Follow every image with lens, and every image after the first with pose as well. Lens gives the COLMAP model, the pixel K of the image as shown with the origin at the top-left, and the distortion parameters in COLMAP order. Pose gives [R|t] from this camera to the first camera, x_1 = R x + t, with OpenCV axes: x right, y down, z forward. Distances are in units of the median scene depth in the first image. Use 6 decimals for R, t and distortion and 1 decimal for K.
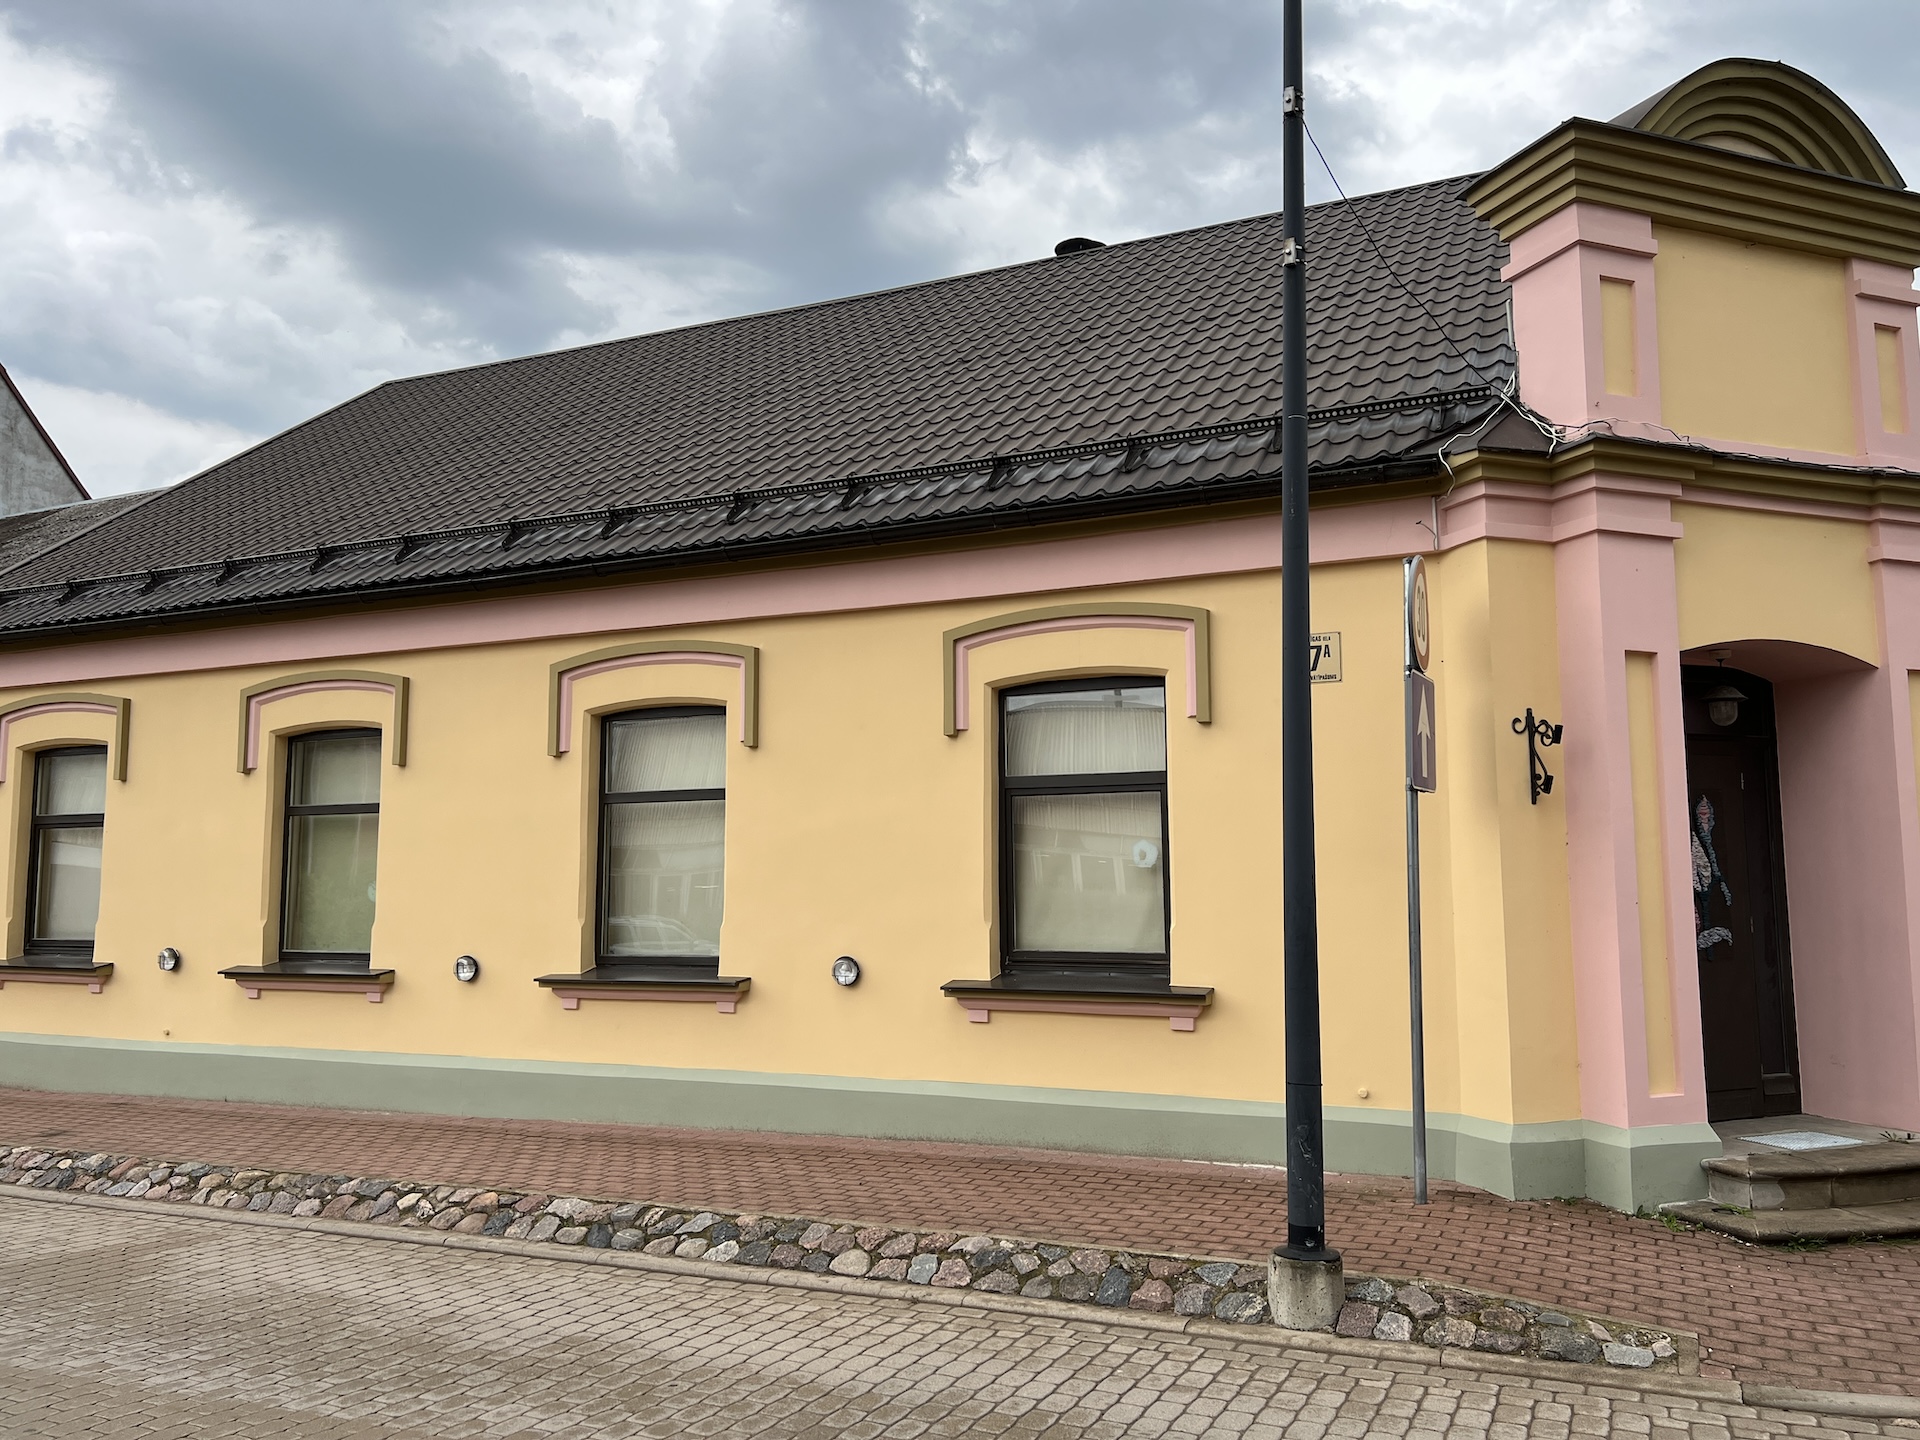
lens RADIAL K [[1465.3, 0, 959.3], [0, 1465.3, 852.5], [0, 0, 1]] dist [0.074290, 0.000805]
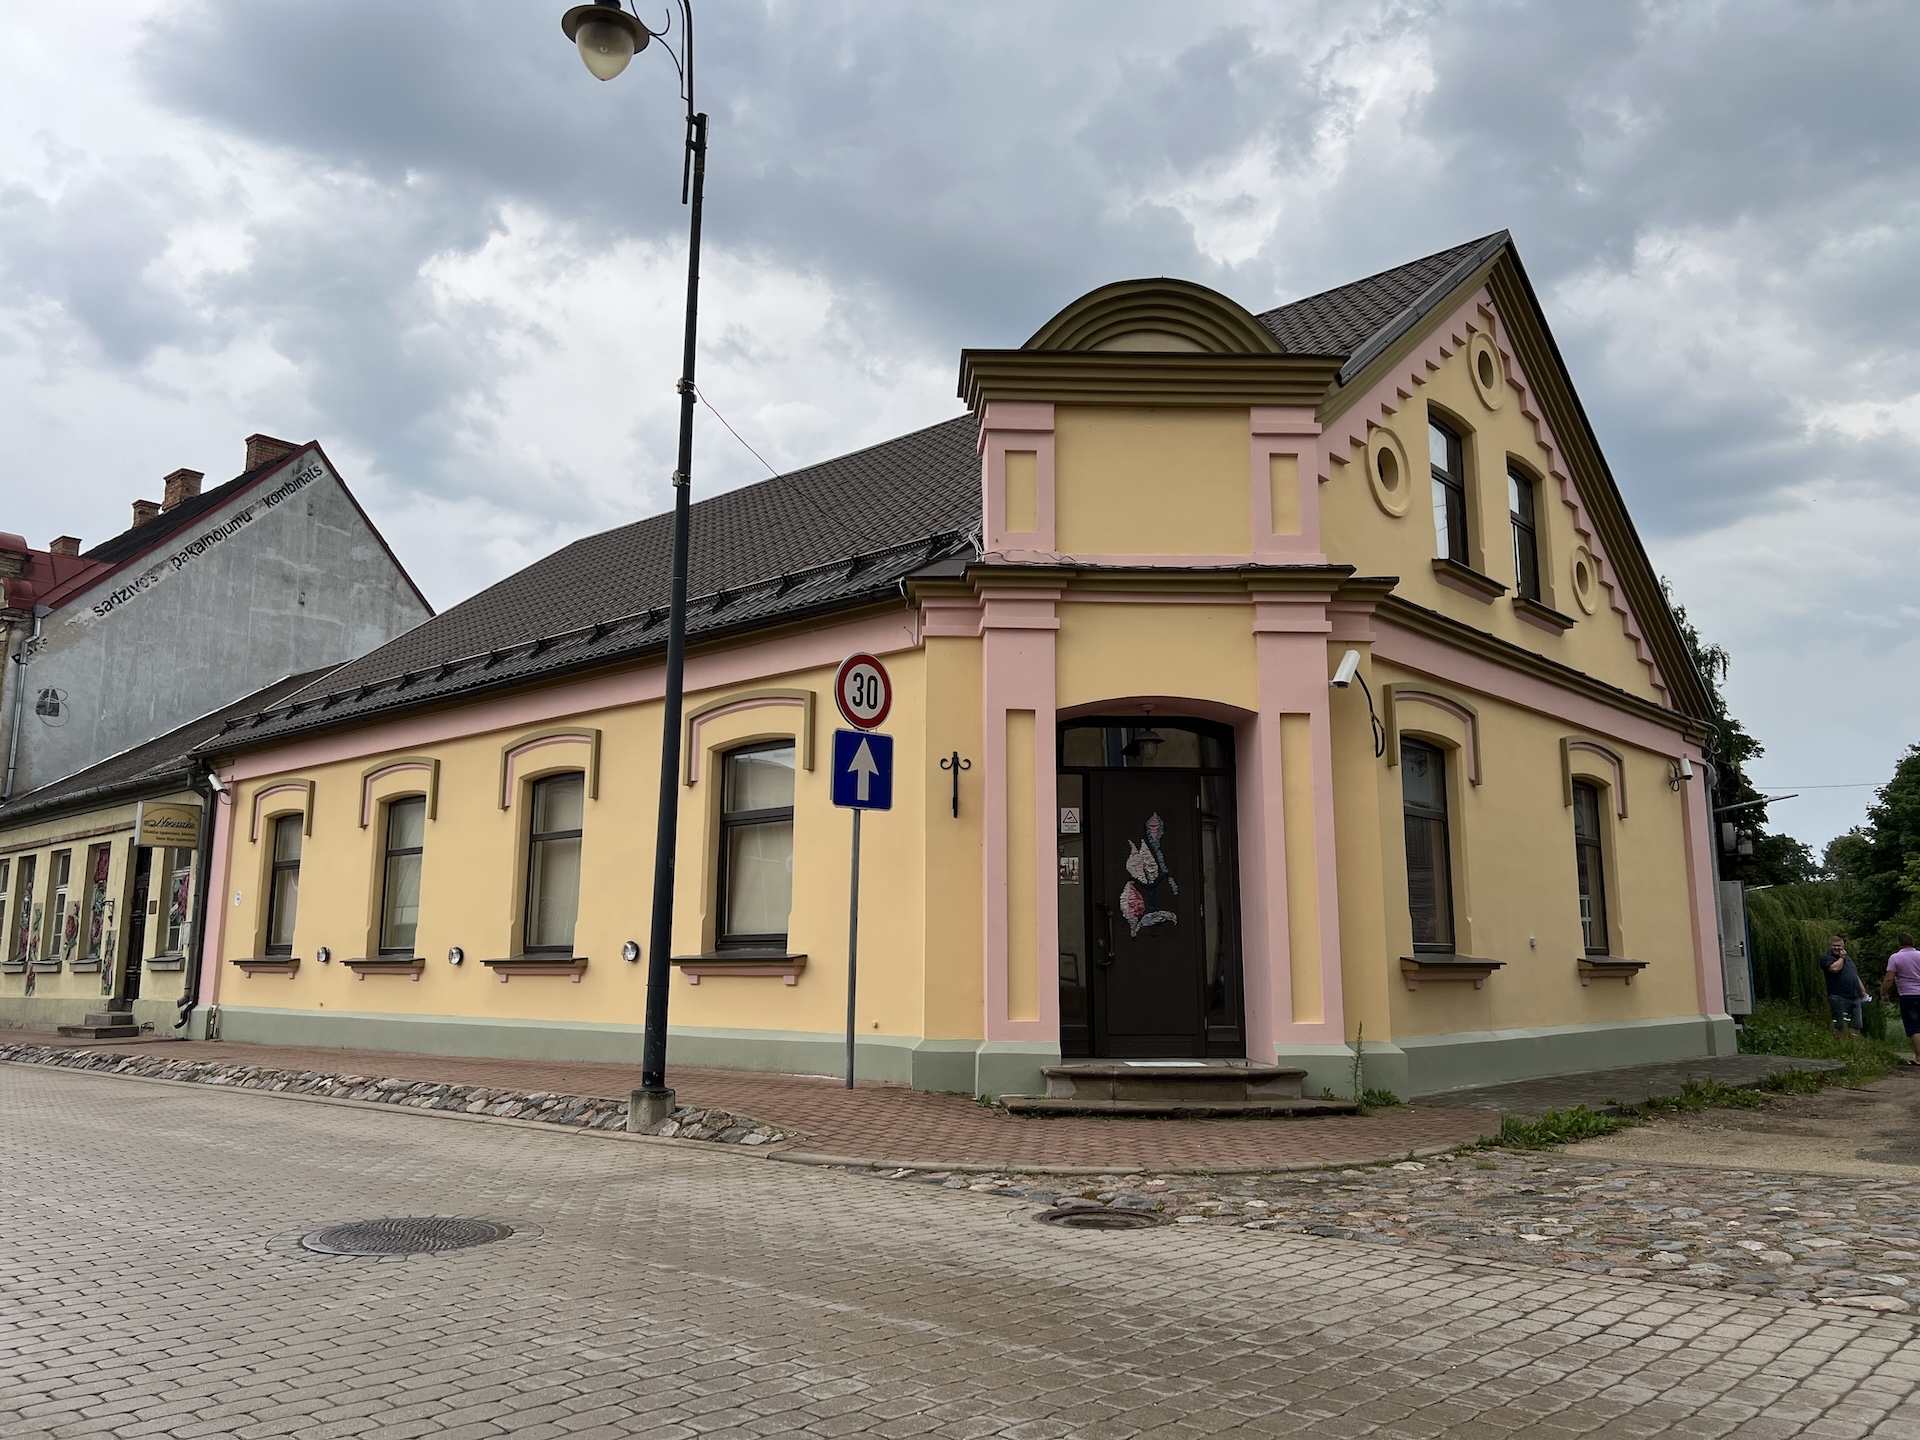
lens RADIAL K [[1460.0, 0, 960.0], [0, 1460.0, 720.0], [0, 0, 1]] dist [0.076909, -0.095362]
pose [[0.955705, -0.075360, -0.284516, 0.609267], [0.054164, 0.995188, -0.081656, -0.009049], [0.289301, 0.062629, 0.955187, -0.288883]]
